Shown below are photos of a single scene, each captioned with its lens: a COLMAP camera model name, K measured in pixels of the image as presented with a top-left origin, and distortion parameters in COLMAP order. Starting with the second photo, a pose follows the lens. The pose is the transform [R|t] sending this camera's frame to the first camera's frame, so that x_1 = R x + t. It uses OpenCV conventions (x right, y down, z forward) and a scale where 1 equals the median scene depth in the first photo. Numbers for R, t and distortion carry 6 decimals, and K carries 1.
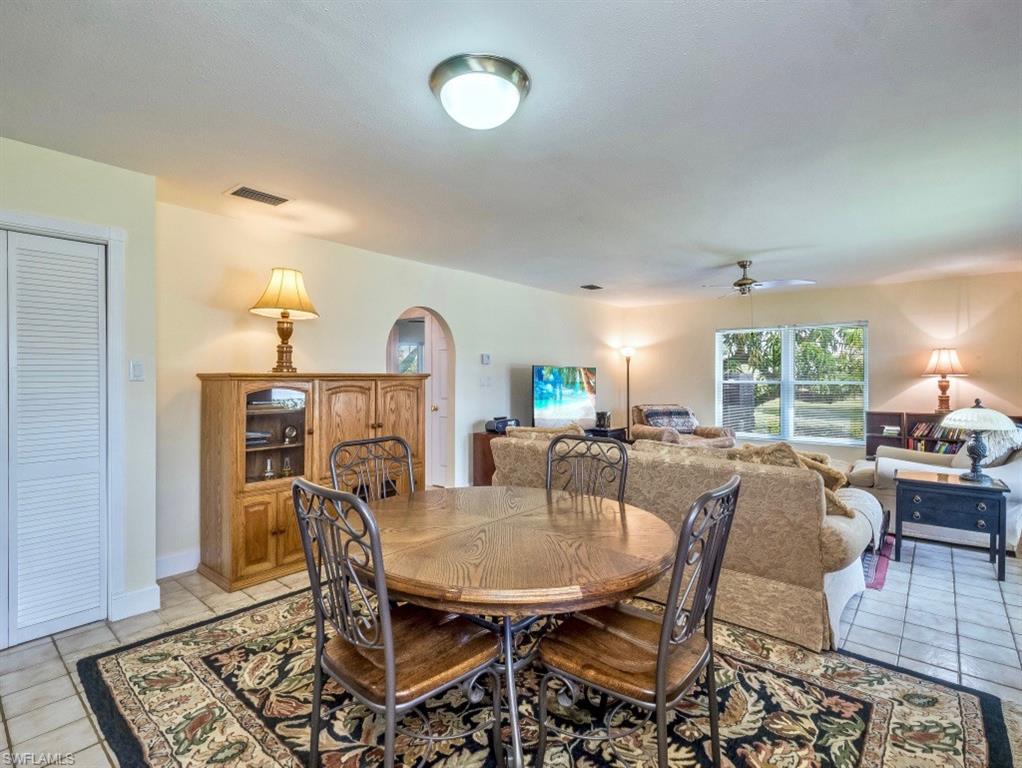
lens RADIAL K [[513.8, 0, 510.5], [0, 513.8, 377.7], [0, 0, 1]] dist [0.001980, 0.000529]
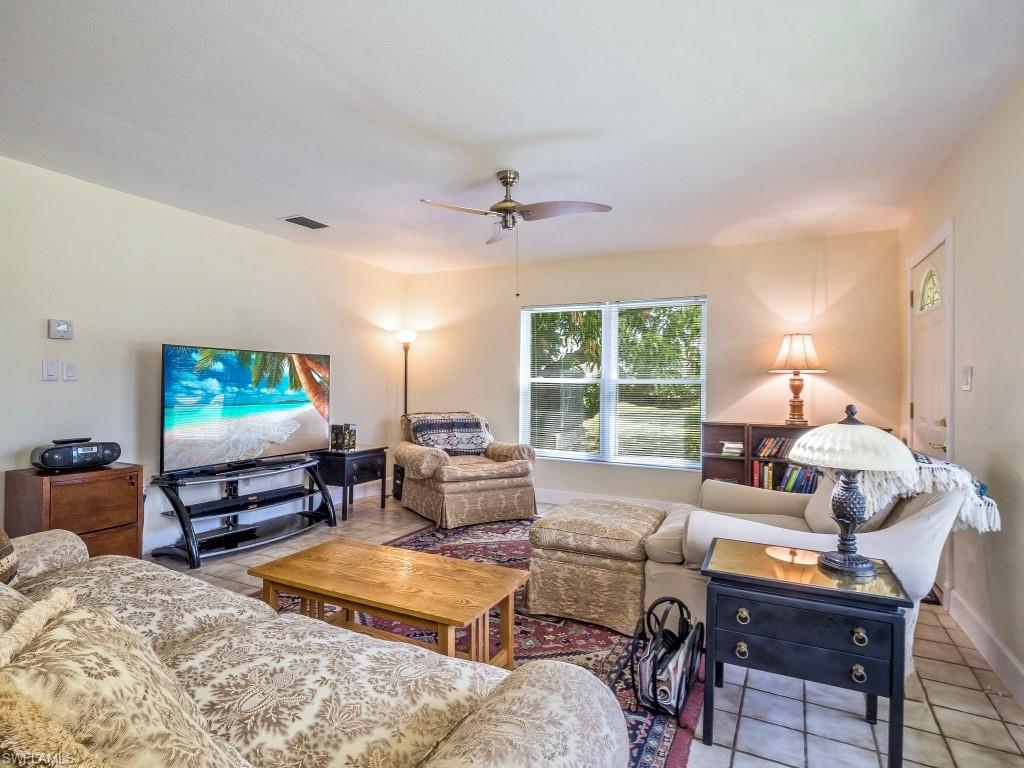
lens RADIAL K [[552.8, 0, 511.6], [0, 552.8, 378.6], [0, 0, 1]] dist [-0.000608, -0.001278]
pose [[0.975755, 0.010716, 0.218601, 0.280447], [-0.010038, 0.999941, -0.004212, 0.012272], [-0.218633, 0.001915, 0.975805, 0.328281]]
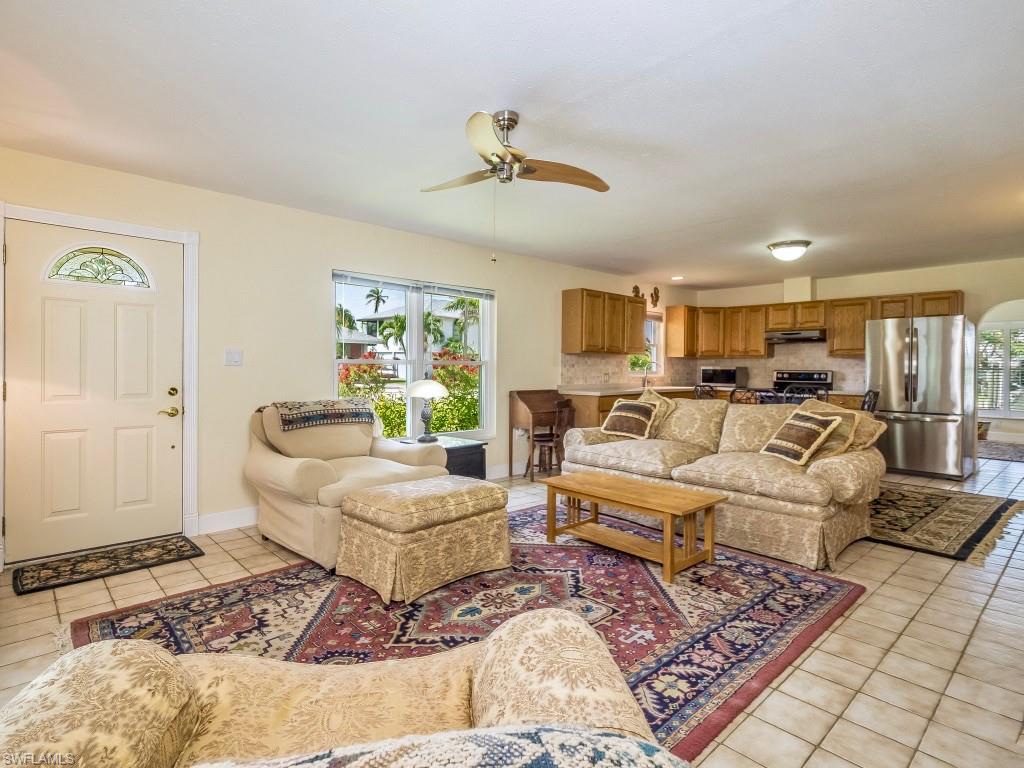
lens RADIAL K [[529.4, 0, 506.9], [0, 529.4, 371.1], [0, 0, 1]] dist [0.004045, -0.000723]
pose [[-0.989764, -0.004553, 0.142644, 0.329490], [-0.003958, 0.999982, 0.004456, 0.019568], [-0.142662, 0.003845, -0.989764, 1.311480]]
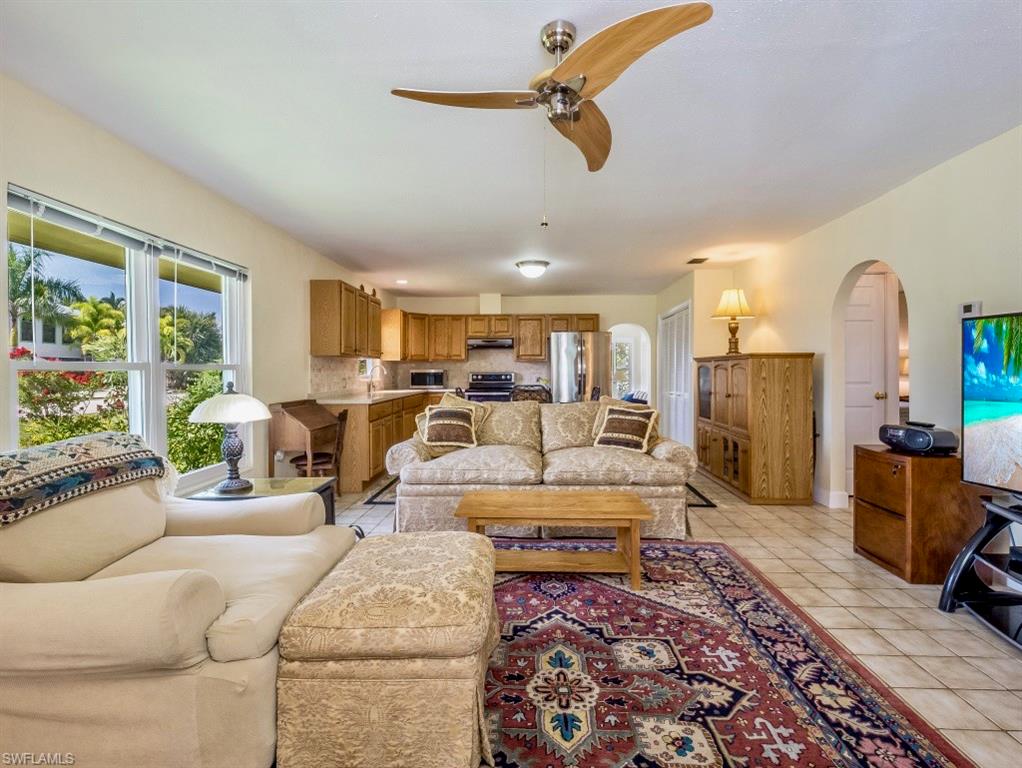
lens RADIAL K [[492.8, 0, 505.0], [0, 492.8, 372.5], [0, 0, 1]] dist [0.006313, -0.010723]
pose [[-0.805562, 0.009299, -0.592439, 0.608077], [0.009828, 0.999949, 0.002332, 0.017635], [0.592430, -0.003944, -0.805612, 1.096145]]
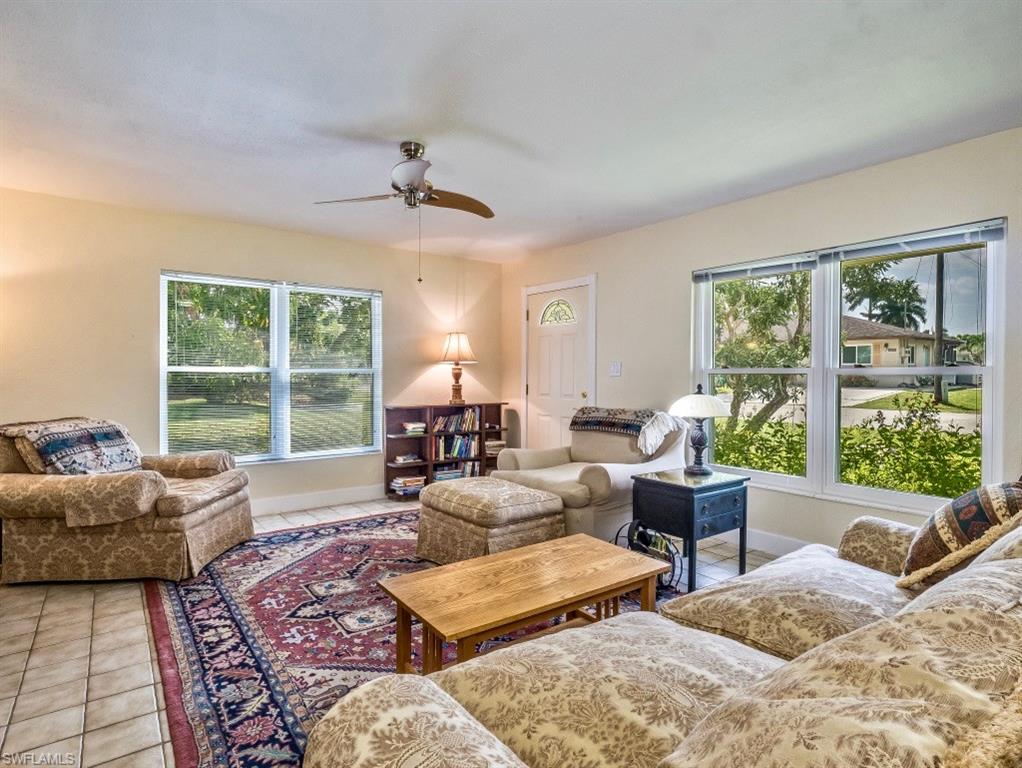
lens RADIAL K [[551.7, 0, 510.6], [0, 551.7, 378.6], [0, 0, 1]] dist [-0.000608, -0.001278]
pose [[0.245214, -0.007871, 0.969437, -0.078822], [-0.005816, 0.999937, 0.009590, 0.014035], [-0.969451, -0.007990, 0.245153, 0.652108]]
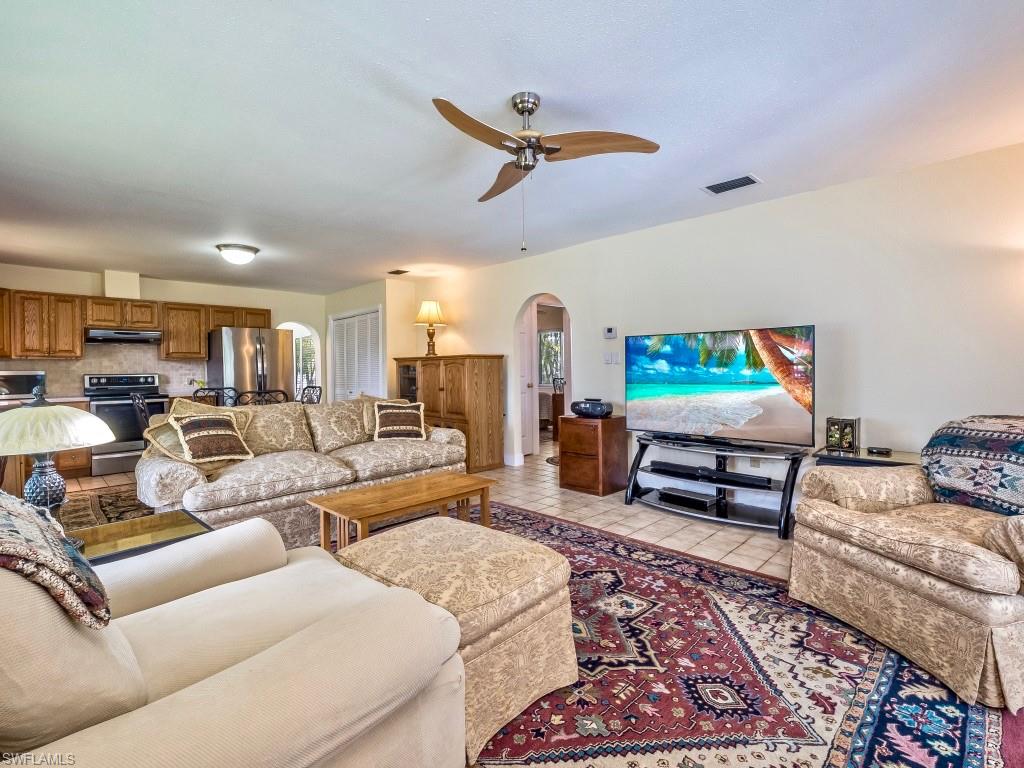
lens RADIAL K [[493.8, 0, 506.0], [0, 493.8, 372.4], [0, 0, 1]] dist [0.006313, -0.010723]
pose [[-0.102855, 0.014691, -0.994588, 0.792928], [0.017933, 0.999756, 0.012913, 0.017689], [0.994535, -0.016507, -0.103093, 0.888151]]
